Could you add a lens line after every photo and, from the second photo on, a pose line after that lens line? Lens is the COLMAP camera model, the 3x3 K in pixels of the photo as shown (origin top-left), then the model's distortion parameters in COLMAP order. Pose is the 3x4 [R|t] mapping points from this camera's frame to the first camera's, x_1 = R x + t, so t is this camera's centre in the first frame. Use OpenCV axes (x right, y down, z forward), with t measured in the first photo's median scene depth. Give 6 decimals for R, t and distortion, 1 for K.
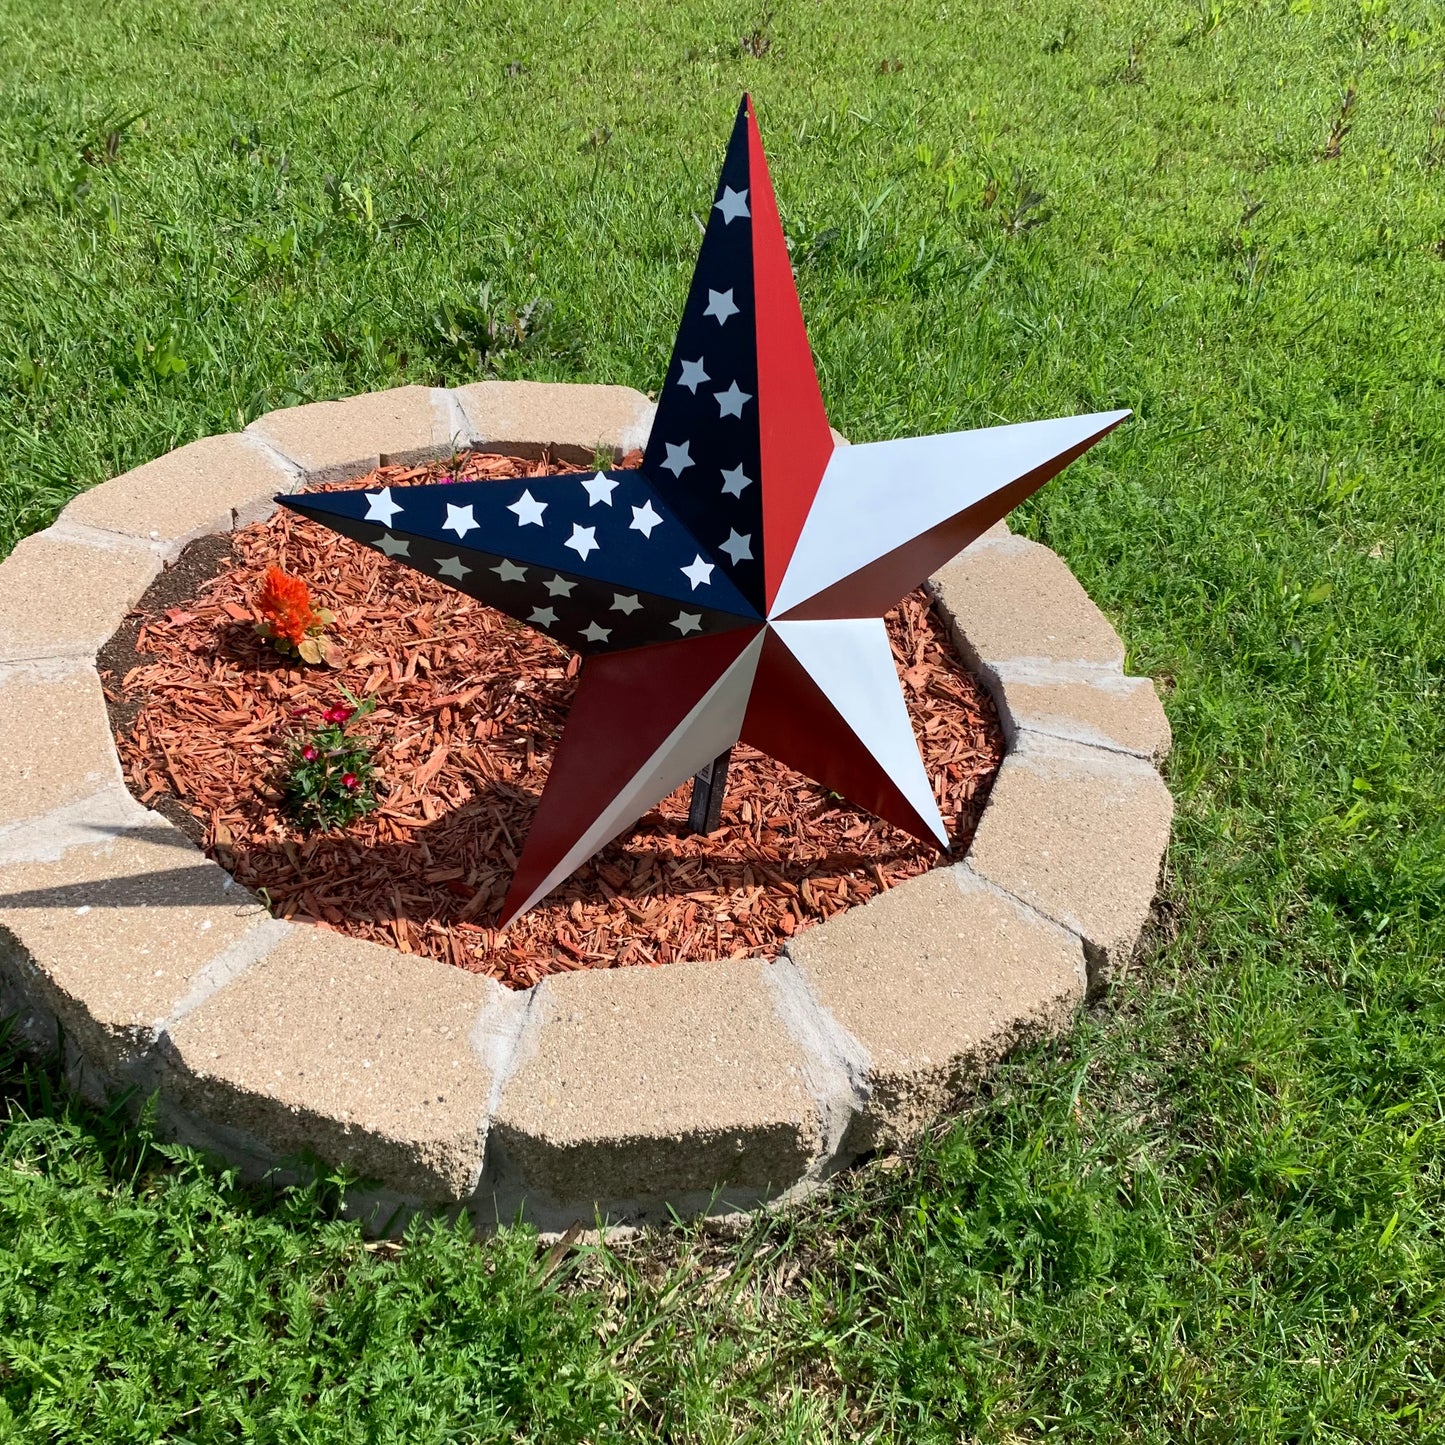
lens RADIAL K [[1478.2, 0, 700.6], [0, 1478.2, 746.5], [0, 0, 1]] dist [0.196724, -0.596825]
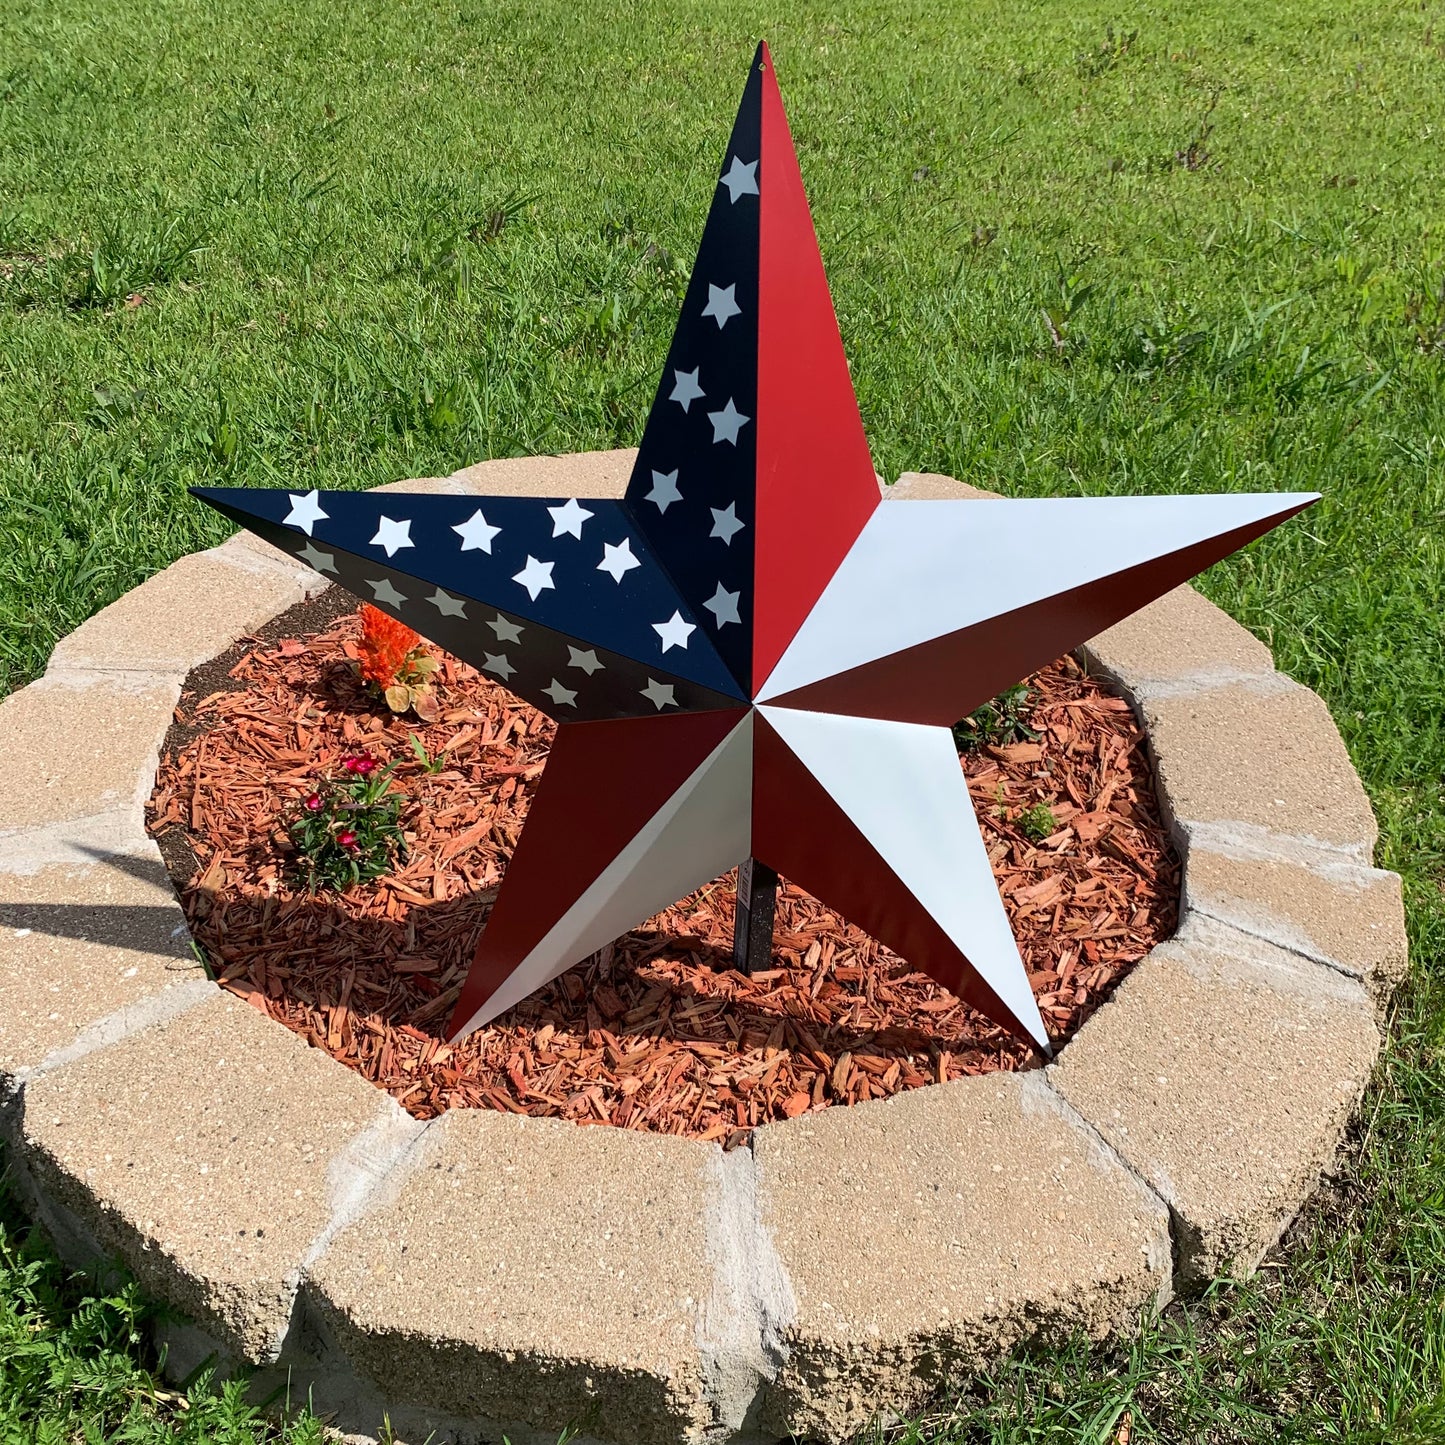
lens RADIAL K [[1485.7, 0, 729.3], [0, 1485.7, 705.8], [0, 0, 1]] dist [0.157056, -0.440377]
pose [[0.947861, 0.122727, -0.294104, 0.223490], [-0.155614, 0.983611, -0.091073, -0.008598], [0.278107, 0.132092, 0.951424, 0.211216]]
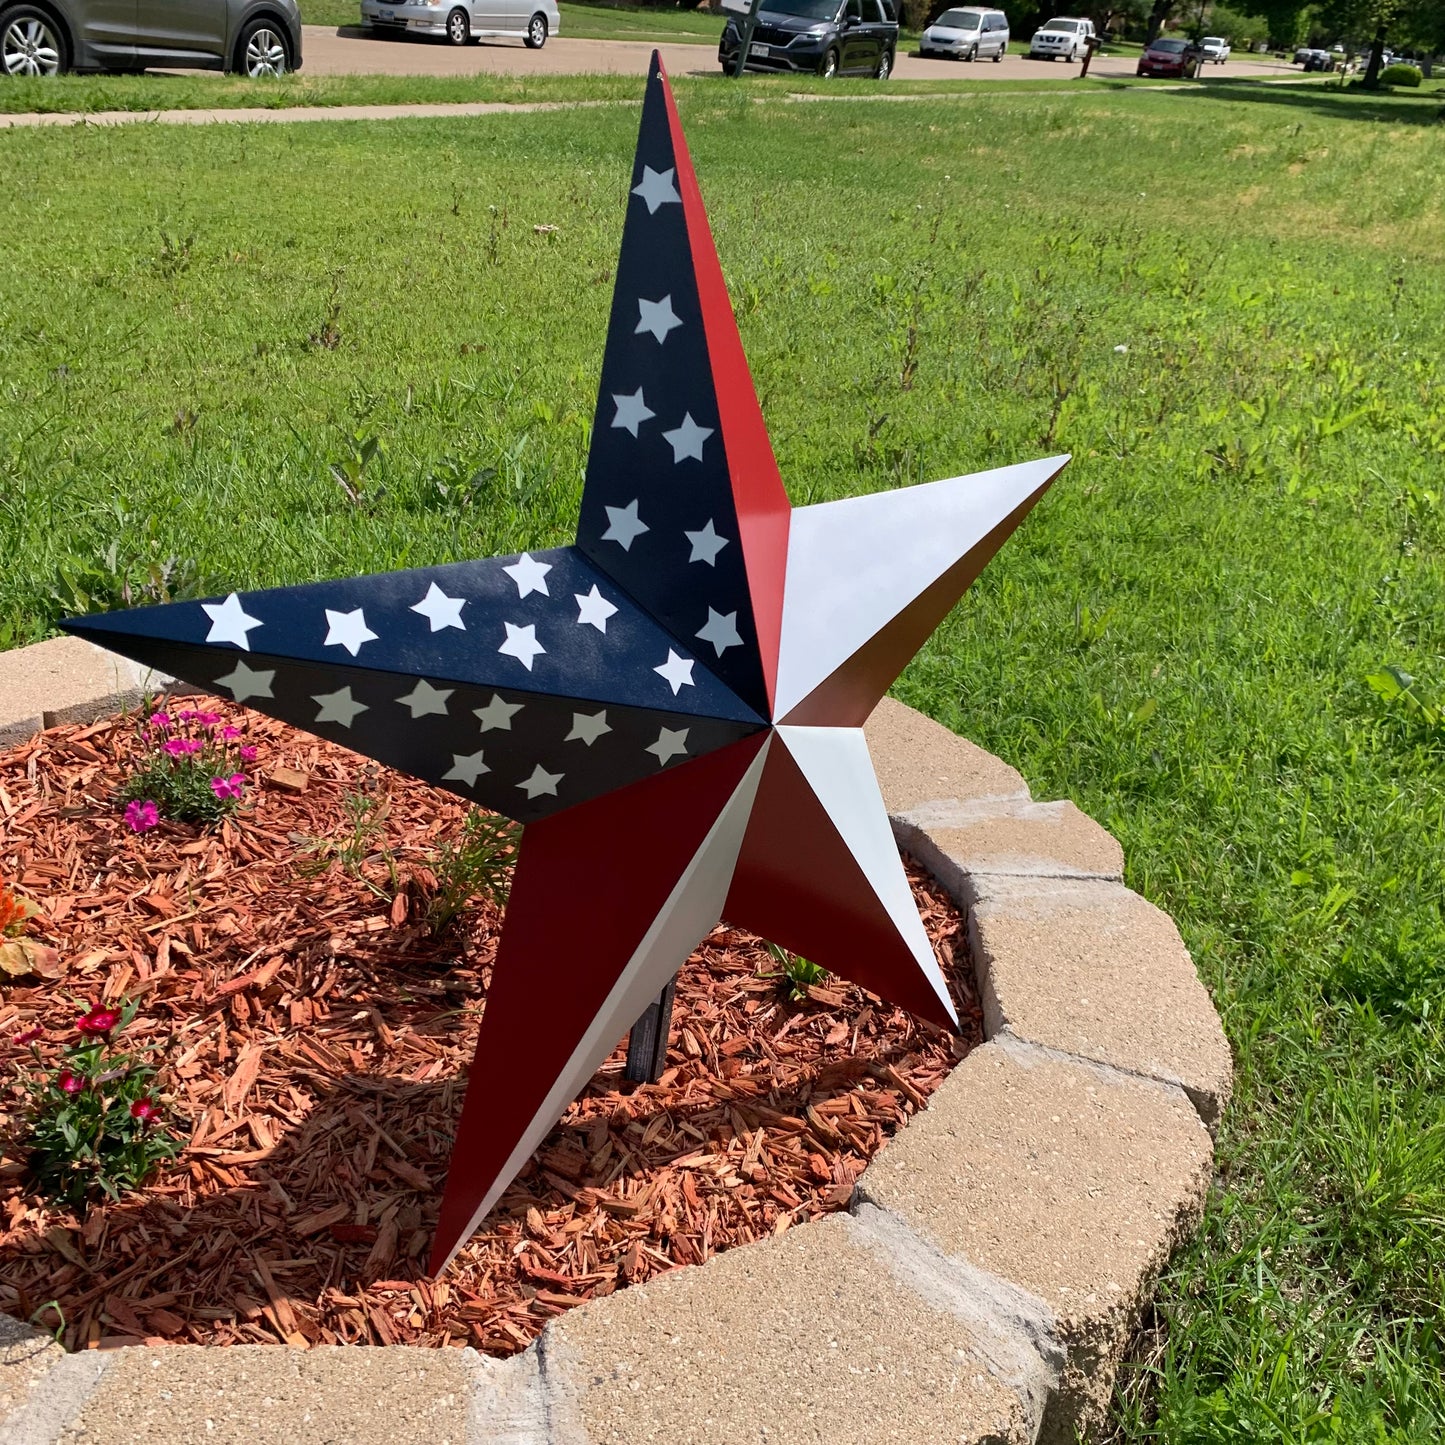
lens RADIAL K [[1491.5, 0, 740.1], [0, 1491.5, 706.1], [0, 0, 1]] dist [0.101187, -0.239719]
pose [[0.933668, -0.143956, 0.327934, -0.179562], [0.220253, 0.952830, -0.208816, 0.048638], [-0.282405, 0.267193, 0.921333, 0.269961]]
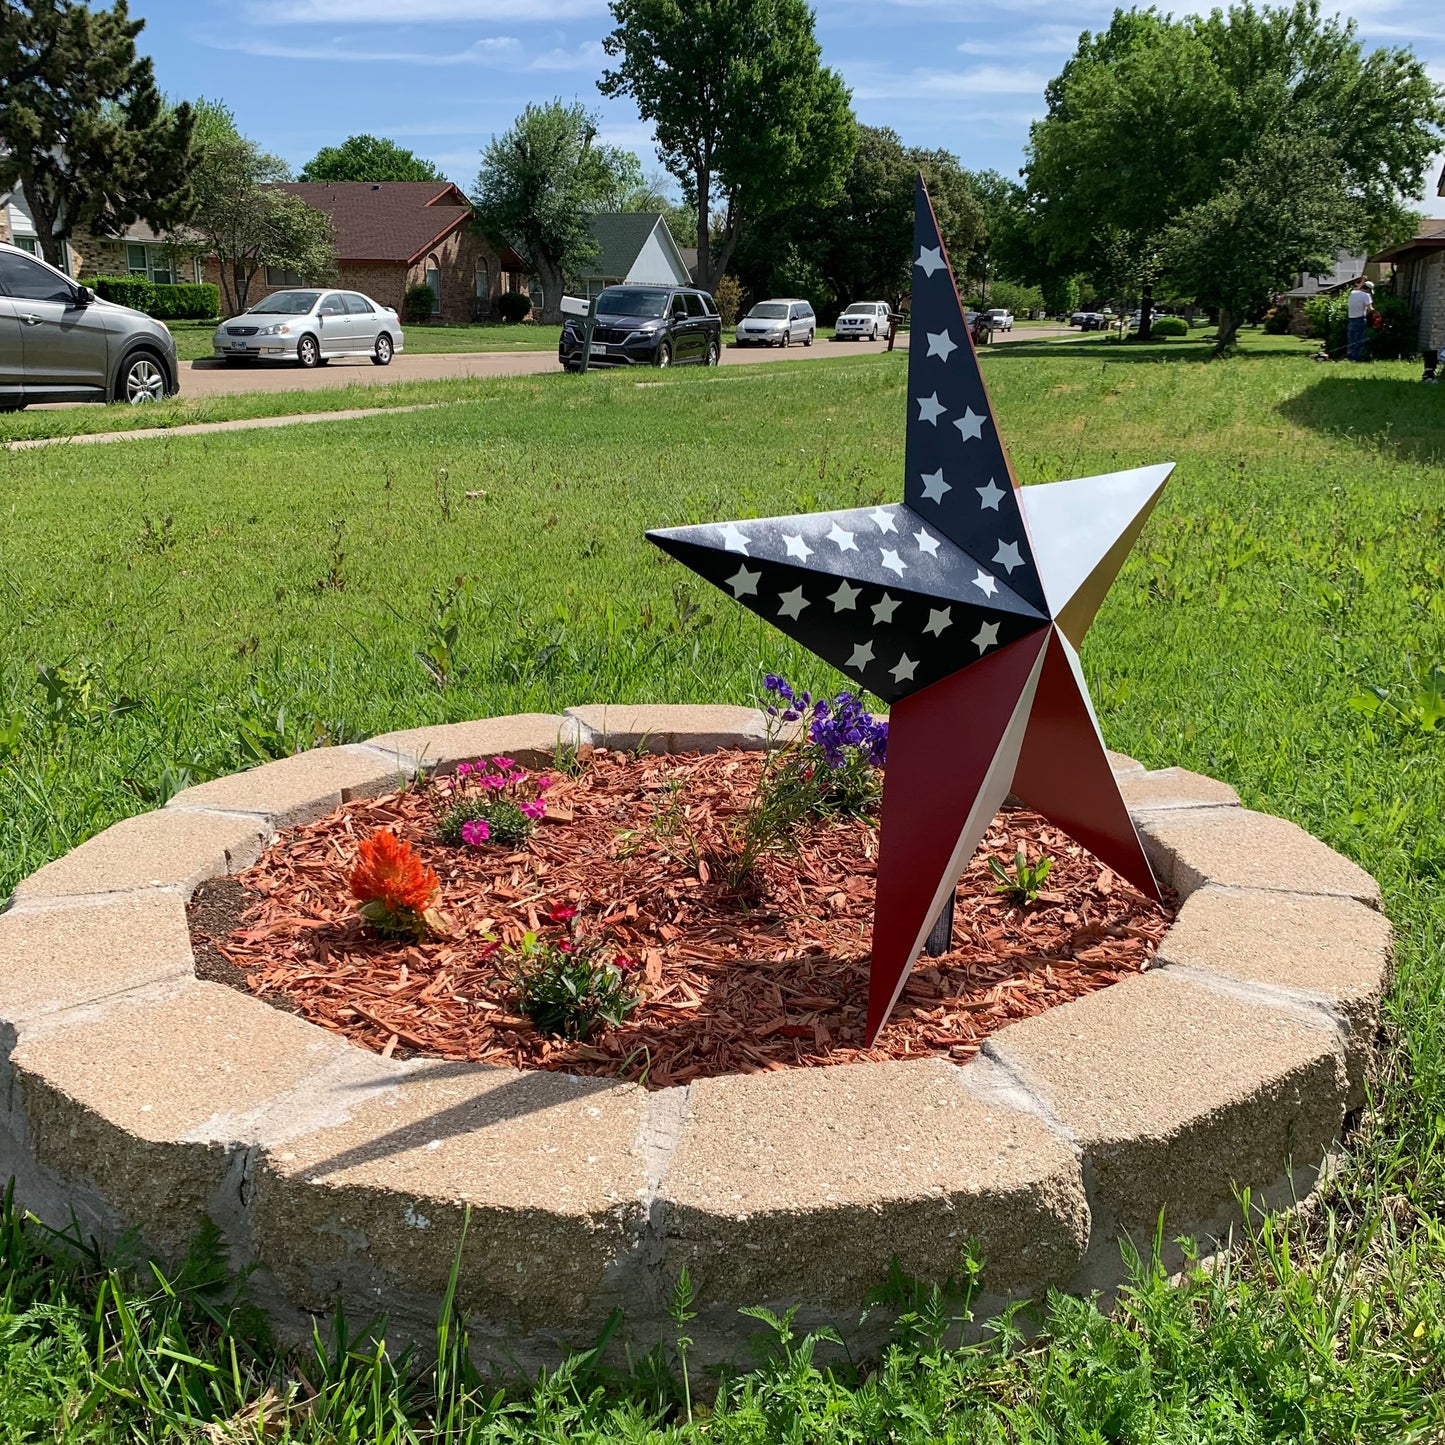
lens RADIAL K [[1484.4, 0, 743.6], [0, 1484.4, 736.6], [0, 0, 1]] dist [0.193242, -0.607524]
pose [[0.880631, -0.189625, 0.434201, -0.513510], [0.351627, 0.875790, -0.330682, 0.213508], [-0.317563, 0.443886, 0.837925, 0.200865]]
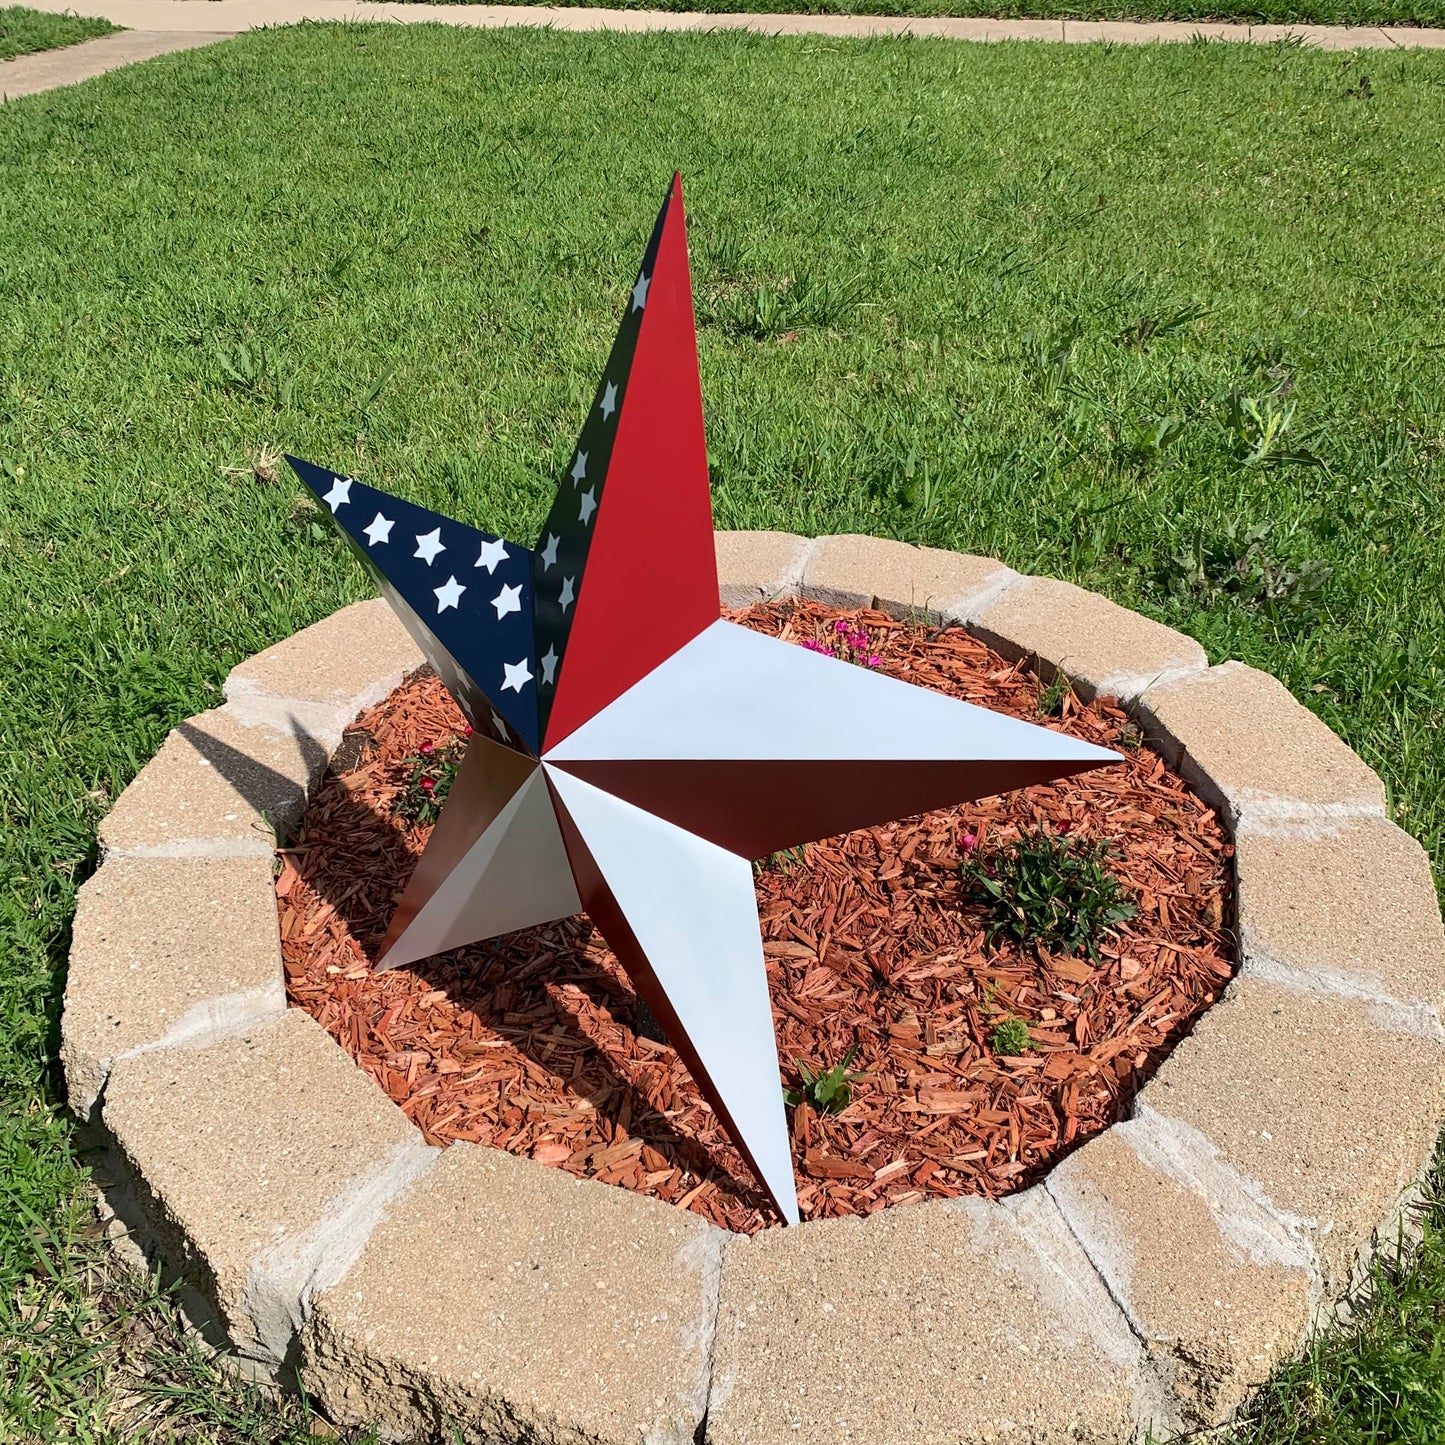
lens RADIAL K [[1485.6, 0, 694.9], [0, 1485.6, 682.4], [0, 0, 1]] dist [0.137639, -0.324320]
pose [[0.562279, 0.364508, -0.742277, 0.601314], [-0.502157, 0.863670, 0.043734, -0.173555], [0.657024, 0.348149, 0.668664, 0.399775]]
